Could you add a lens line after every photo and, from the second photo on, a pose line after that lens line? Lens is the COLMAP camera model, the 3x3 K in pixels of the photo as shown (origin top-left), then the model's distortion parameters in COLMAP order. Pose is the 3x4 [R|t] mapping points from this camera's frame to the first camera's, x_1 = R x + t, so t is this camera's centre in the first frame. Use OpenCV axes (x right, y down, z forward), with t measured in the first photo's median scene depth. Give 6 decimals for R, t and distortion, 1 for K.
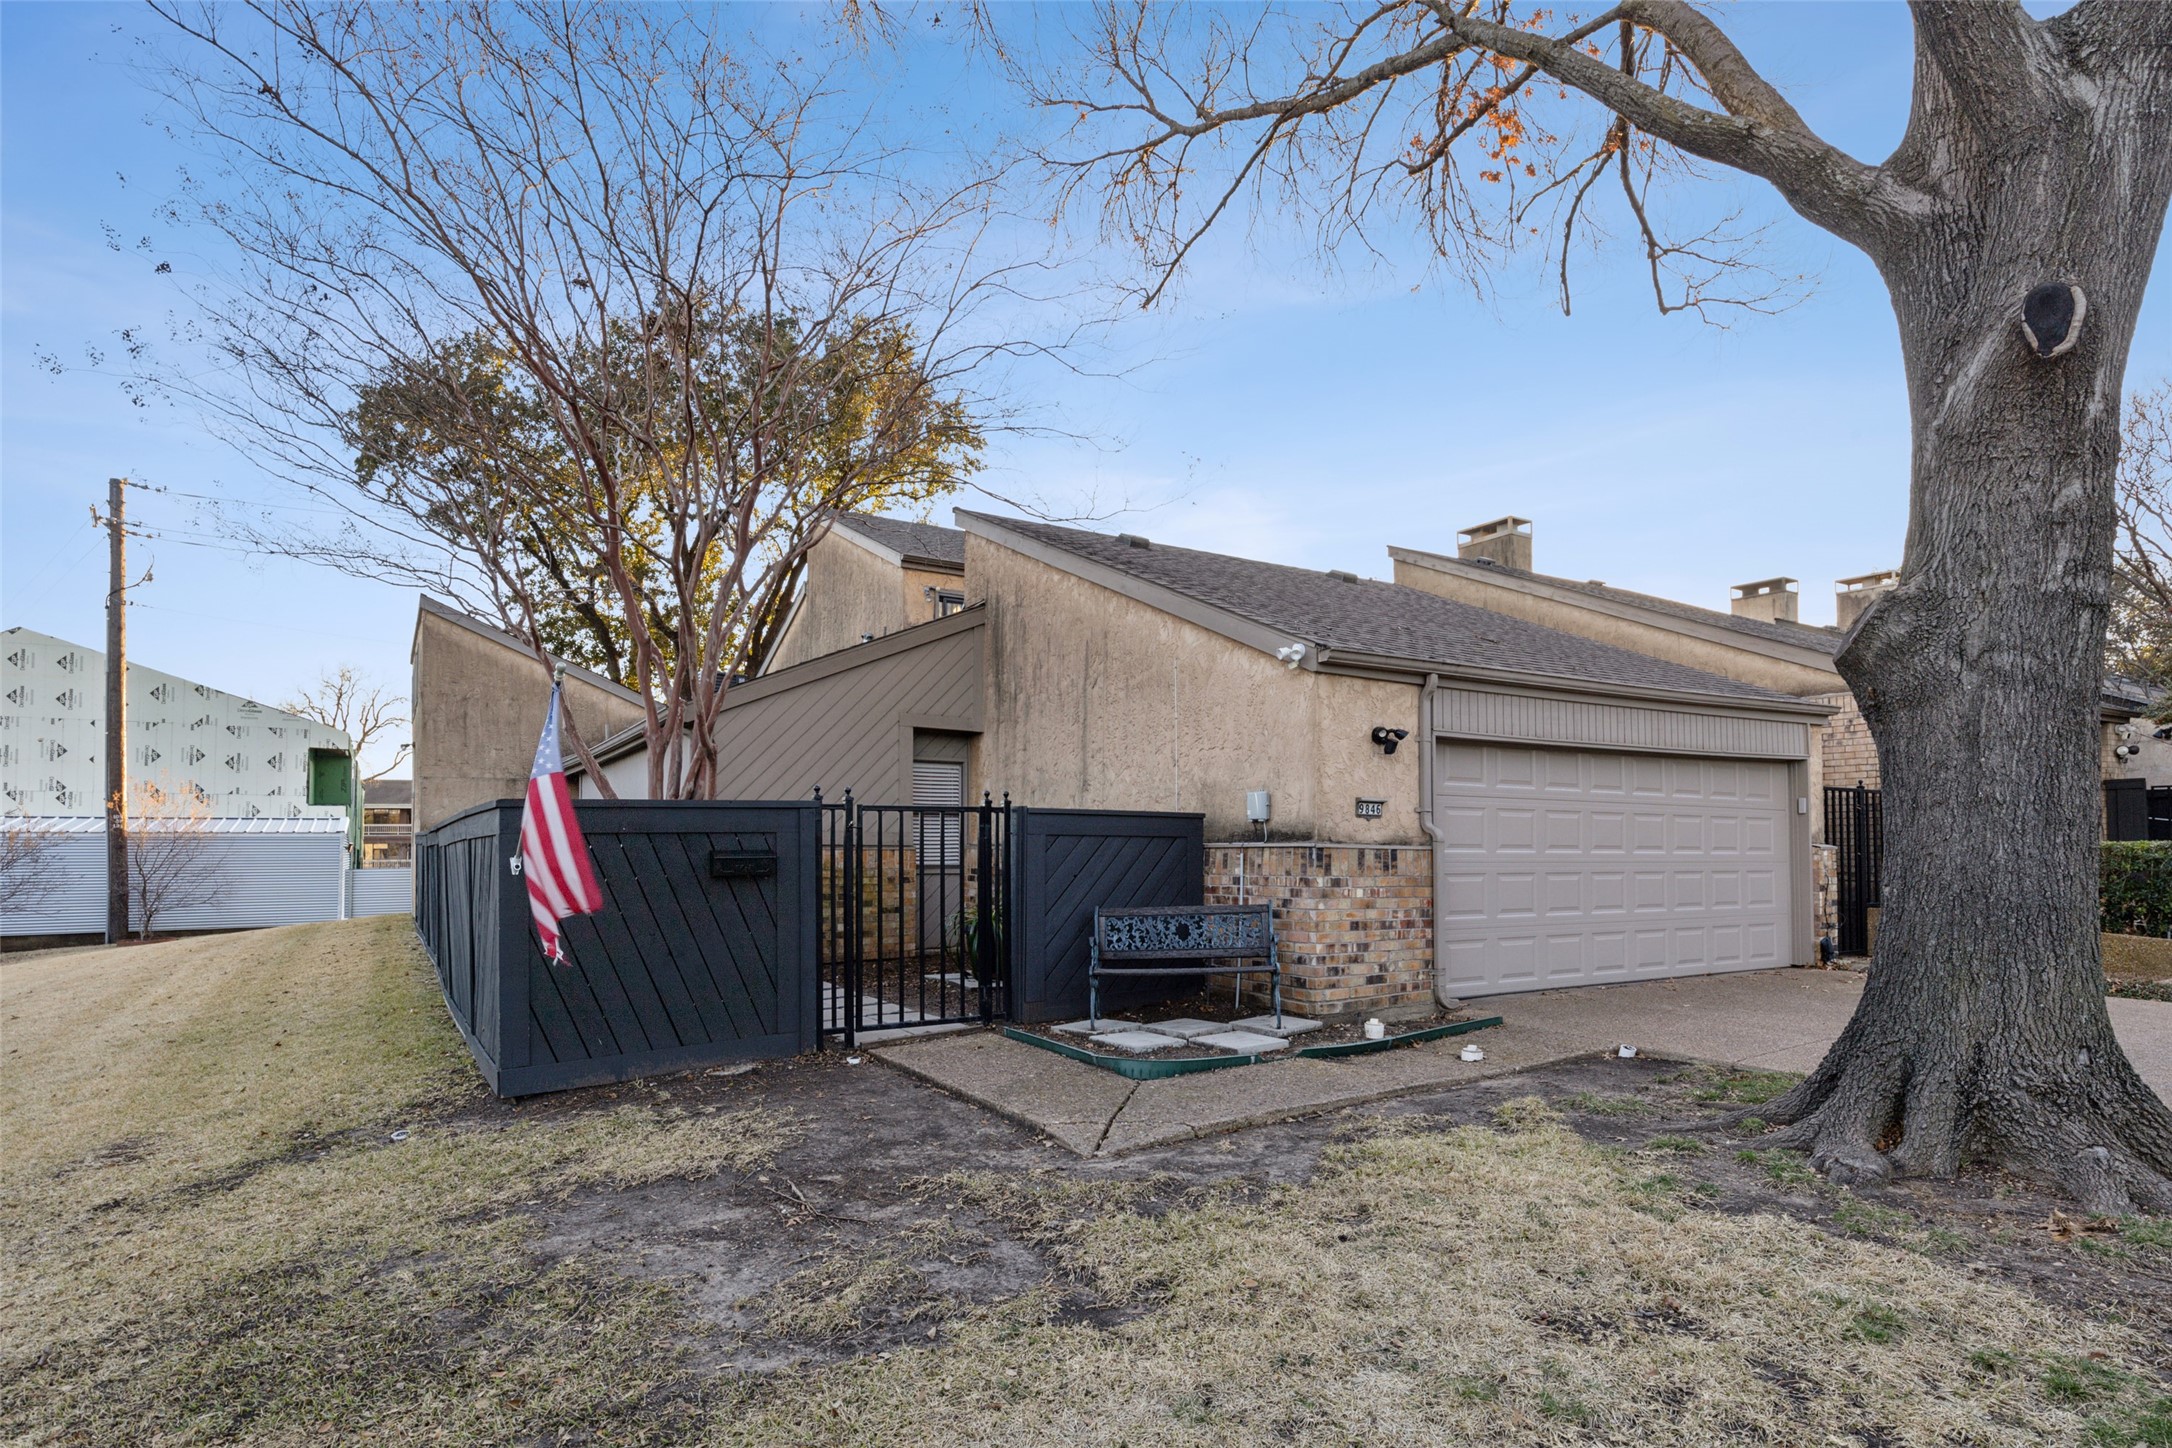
lens RADIAL K [[1140.0, 0, 1081.2], [0, 1140.0, 820.9], [0, 0, 1]] dist [-0.004763, 0.001251]
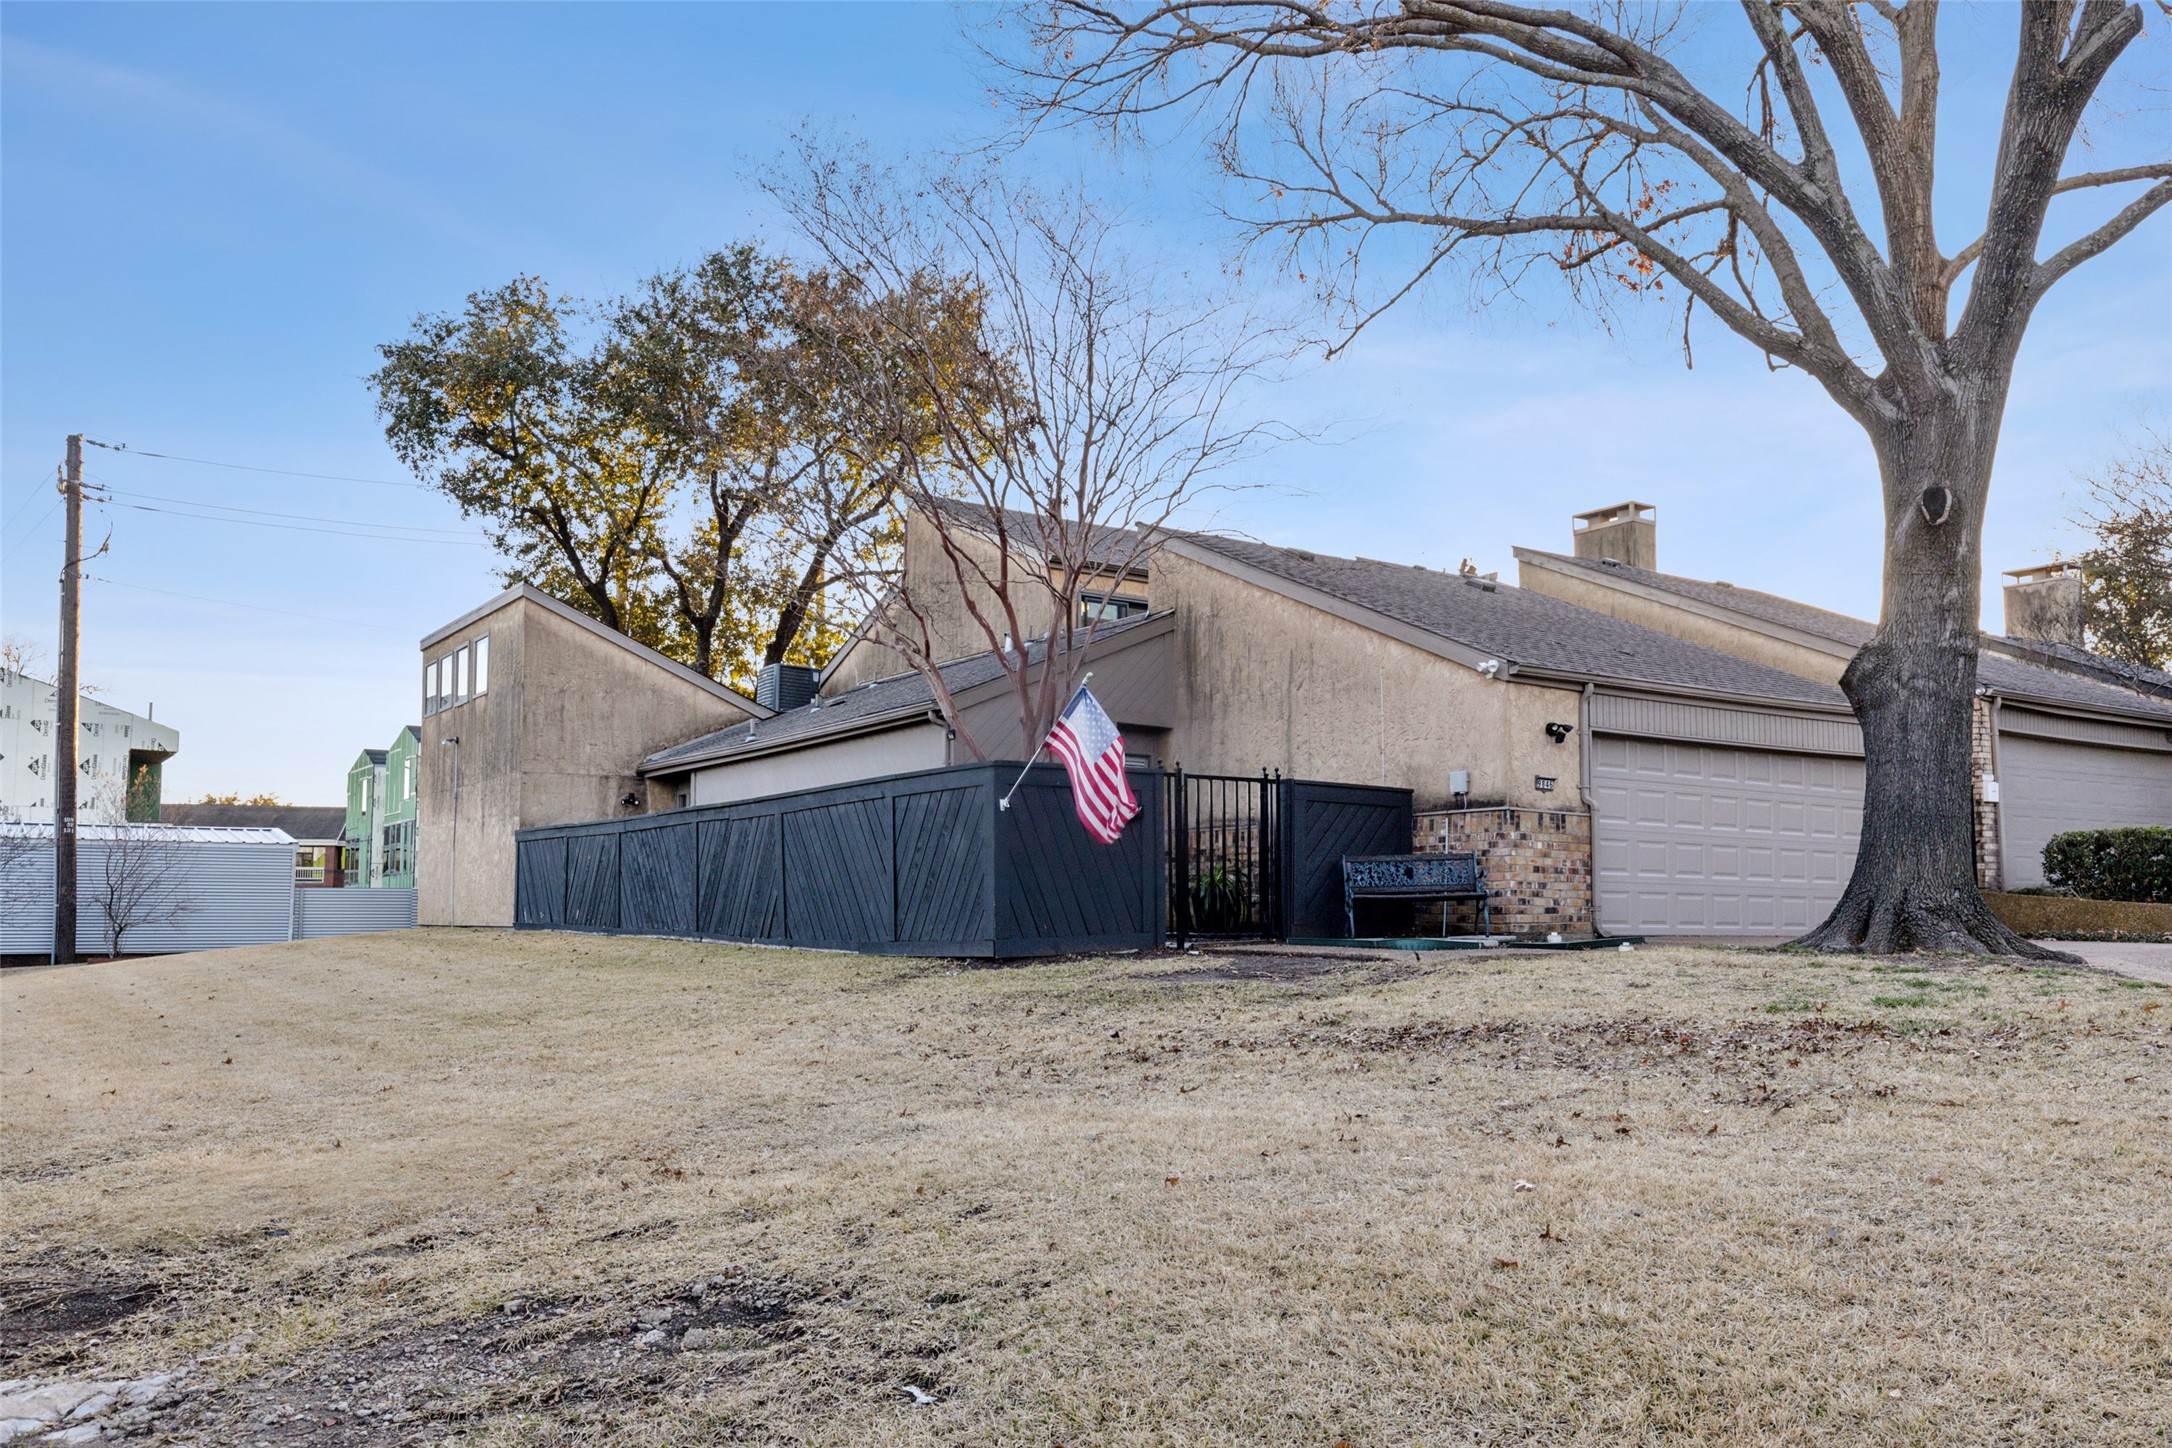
lens RADIAL K [[1696.8, 0, 1088.7], [0, 1696.8, 814.9], [0, 0, 1]] dist [0.004775, -0.005403]
pose [[0.998367, 0.008154, 0.056544, -0.379981], [-0.005931, 0.999207, -0.039367, 0.103889], [-0.056820, 0.038968, 0.997624, -0.919844]]
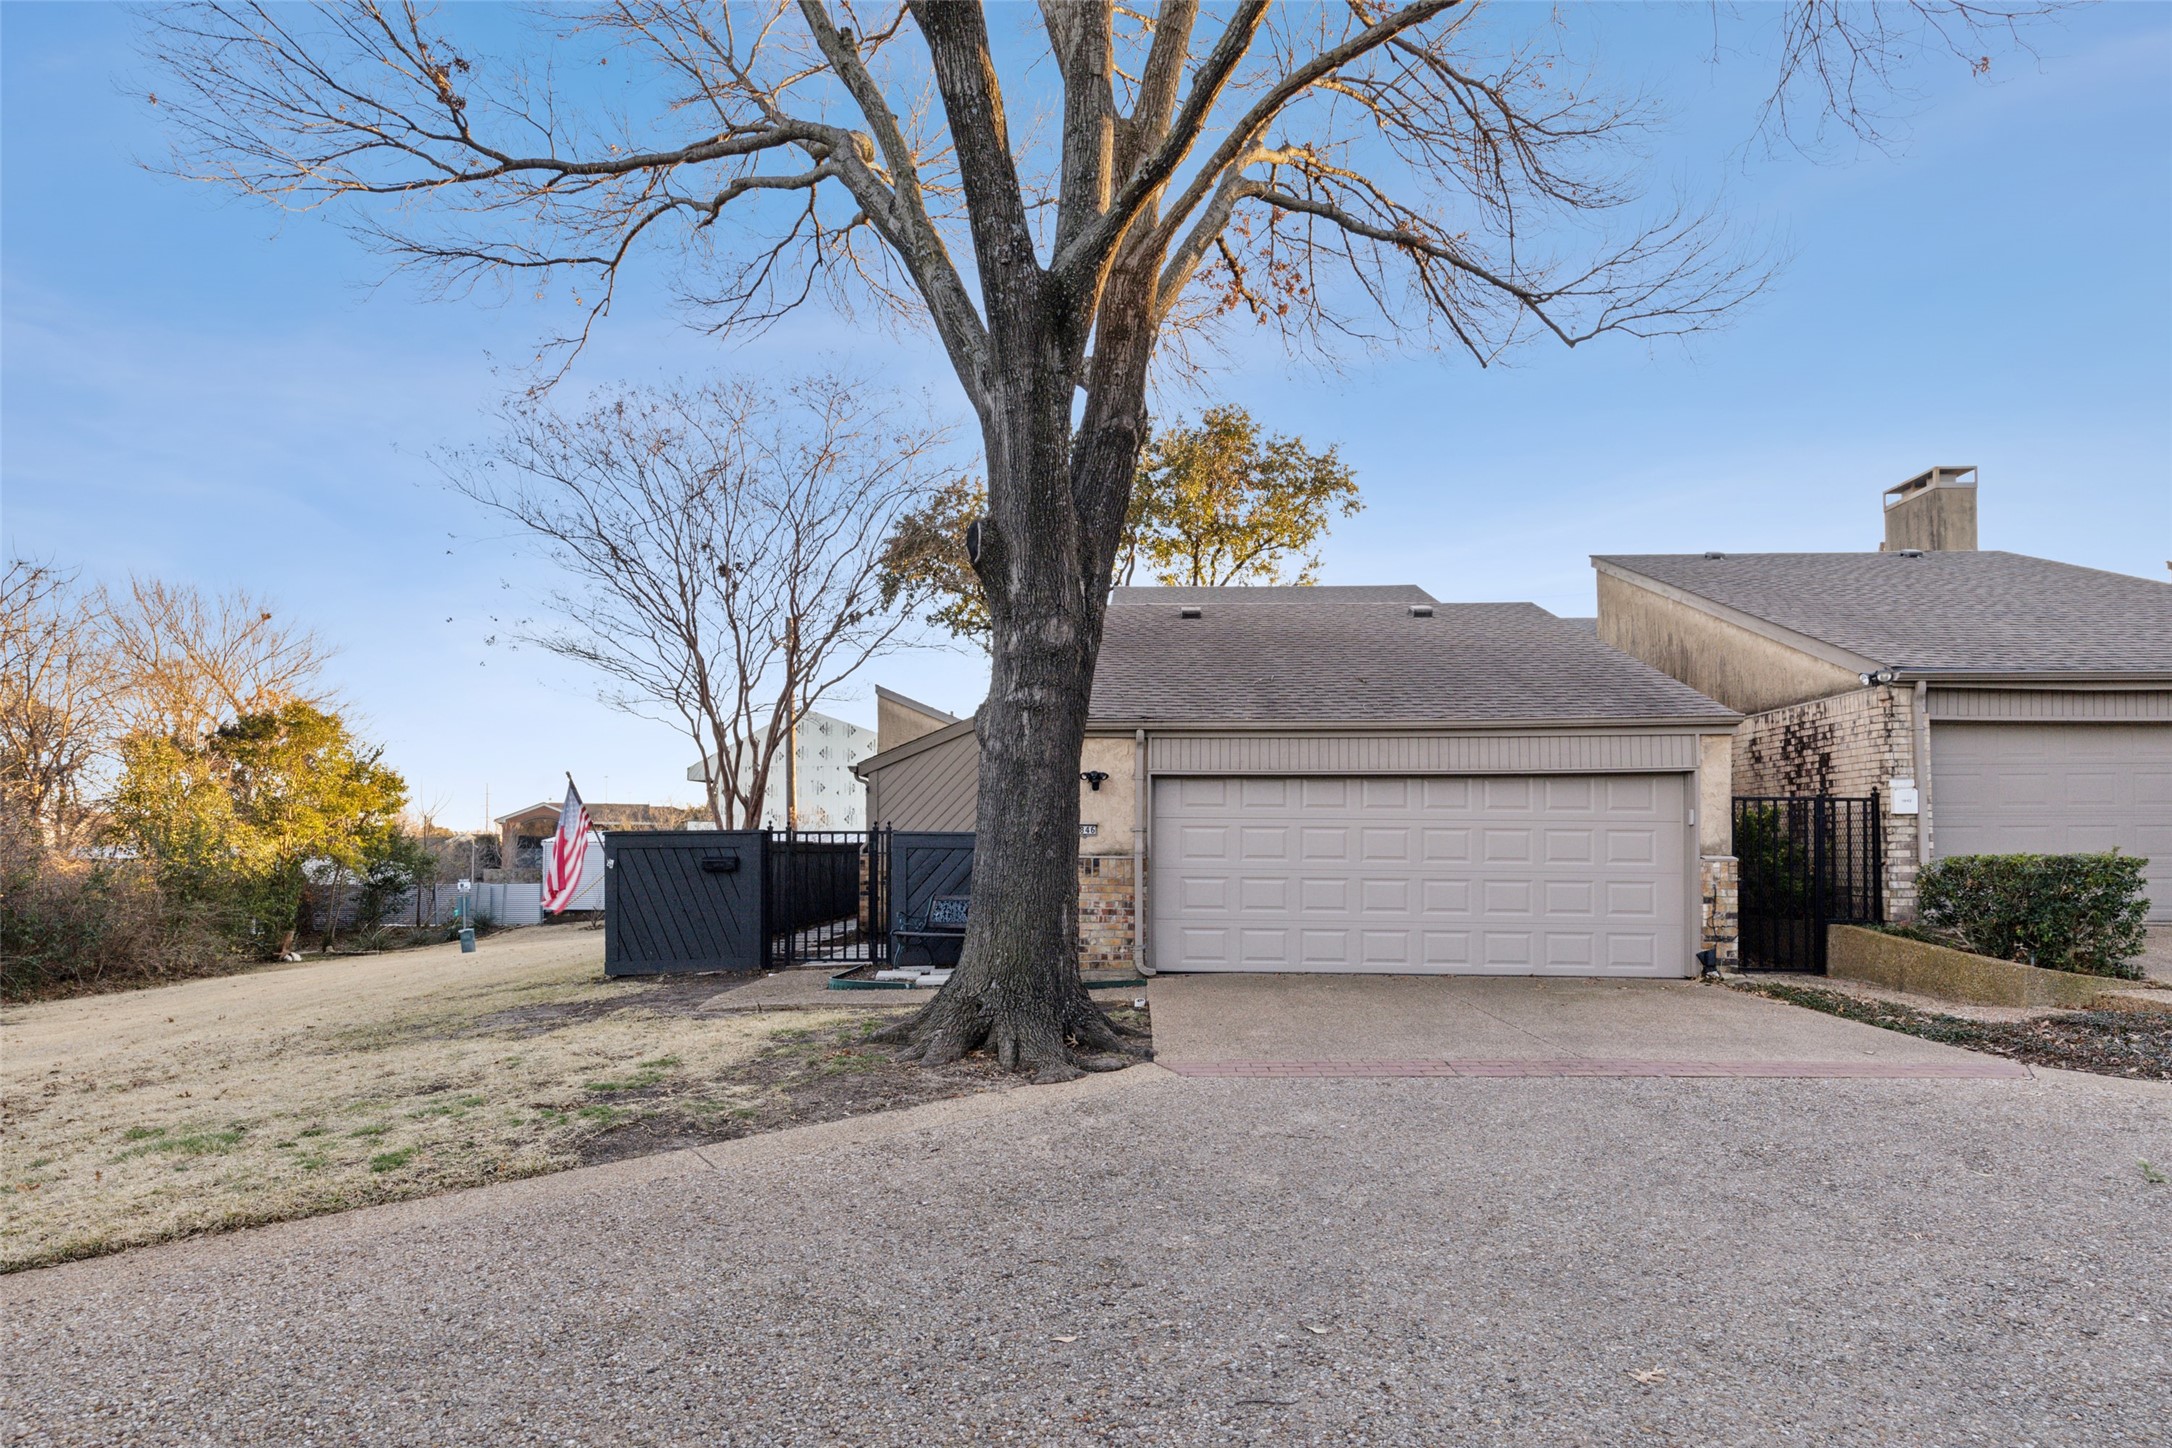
lens RADIAL K [[1137.4, 0, 1093.1], [0, 1137.4, 841.7], [0, 0, 1]] dist [-0.014891, -0.000664]
pose [[0.824900, -0.002810, -0.565271, 1.033199], [0.009742, 0.999910, 0.009246, -0.008182], [0.565194, -0.013134, 0.824853, -0.152794]]
